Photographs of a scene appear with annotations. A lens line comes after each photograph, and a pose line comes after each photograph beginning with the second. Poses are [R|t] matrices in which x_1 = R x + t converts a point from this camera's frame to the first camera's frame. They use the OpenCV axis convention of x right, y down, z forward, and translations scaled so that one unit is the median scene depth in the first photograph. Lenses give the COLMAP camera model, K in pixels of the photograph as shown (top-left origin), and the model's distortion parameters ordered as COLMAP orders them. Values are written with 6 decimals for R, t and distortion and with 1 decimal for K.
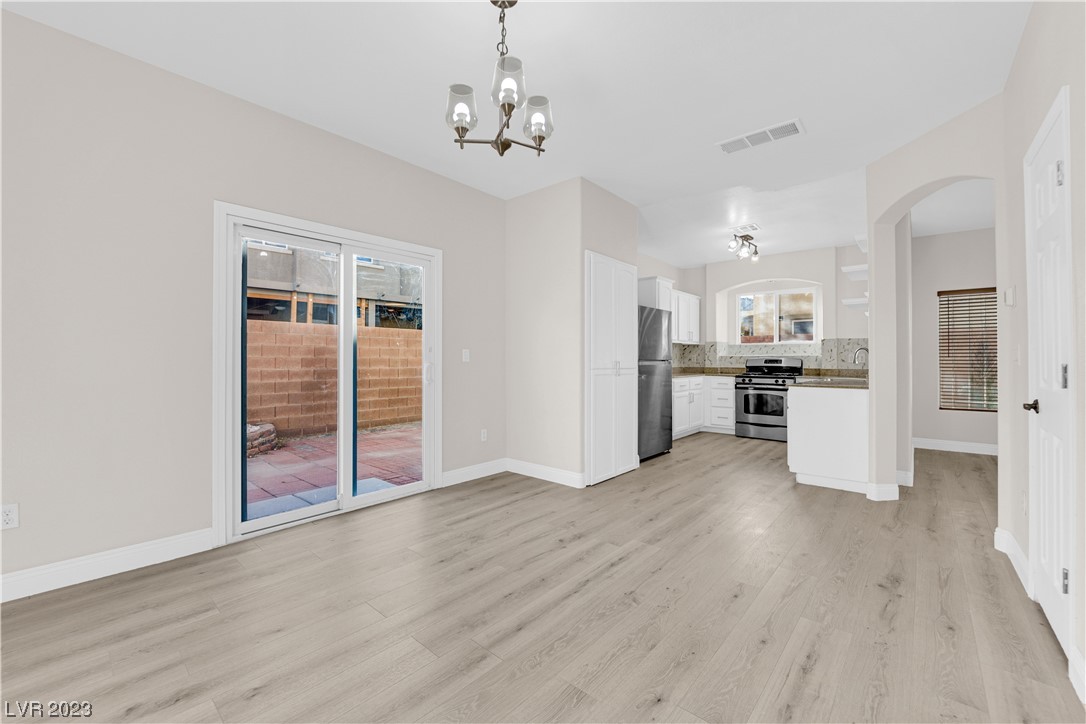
lens RADIAL K [[435.6, 0, 541.8], [0, 435.6, 356.2], [0, 0, 1]] dist [-0.011256, -0.001154]
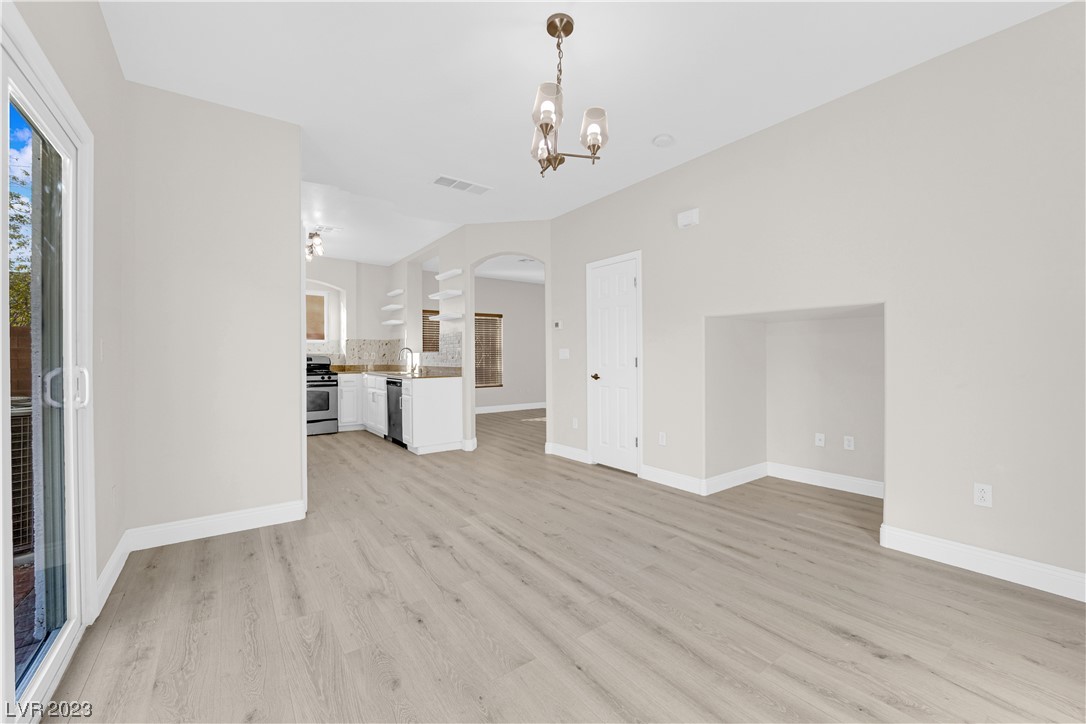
lens RADIAL K [[435.6, 0, 541.8], [0, 435.6, 356.2], [0, 0, 1]] dist [-0.011256, -0.001154]
pose [[0.217309, -0.000468, 0.976103, -0.783889], [-0.002758, 0.999996, 0.001093, 0.005164], [-0.976099, -0.002930, 0.217307, 0.531135]]
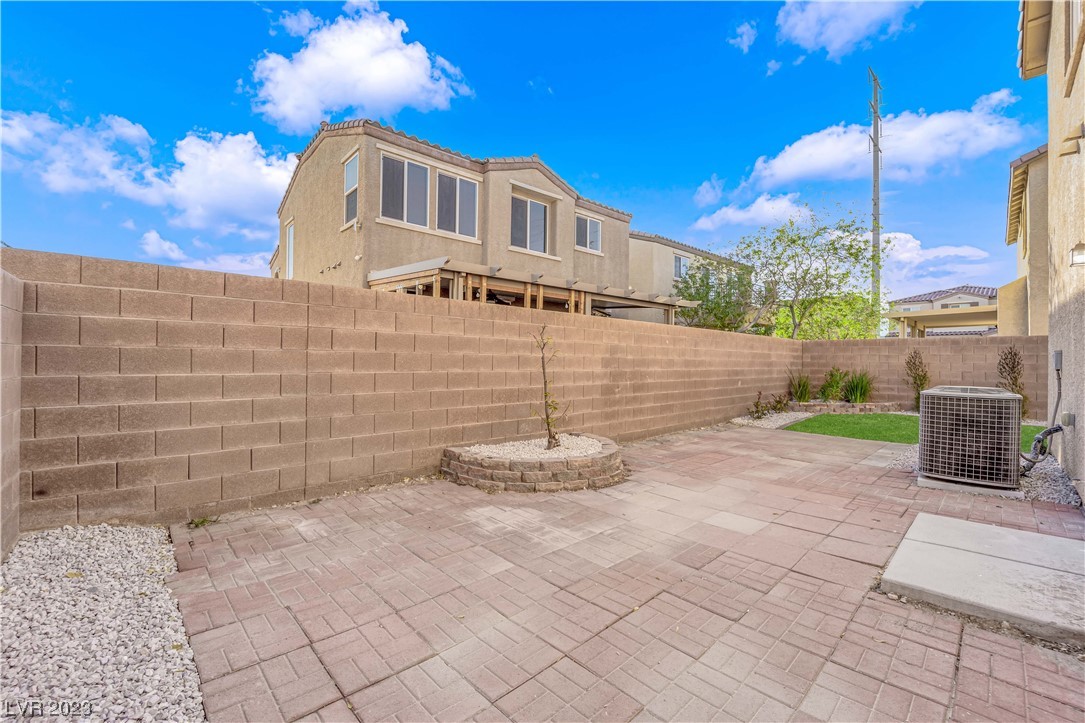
lens RADIAL K [[447.3, 0, 538.8], [0, 447.3, 359.5], [0, 0, 1]] dist [-0.019559, -0.000456]
pose [[0.996535, 0.009558, -0.082629, -1.546139], [-0.009047, 0.999938, 0.006559, 0.009563], [0.082686, -0.005789, 0.996559, 0.262079]]
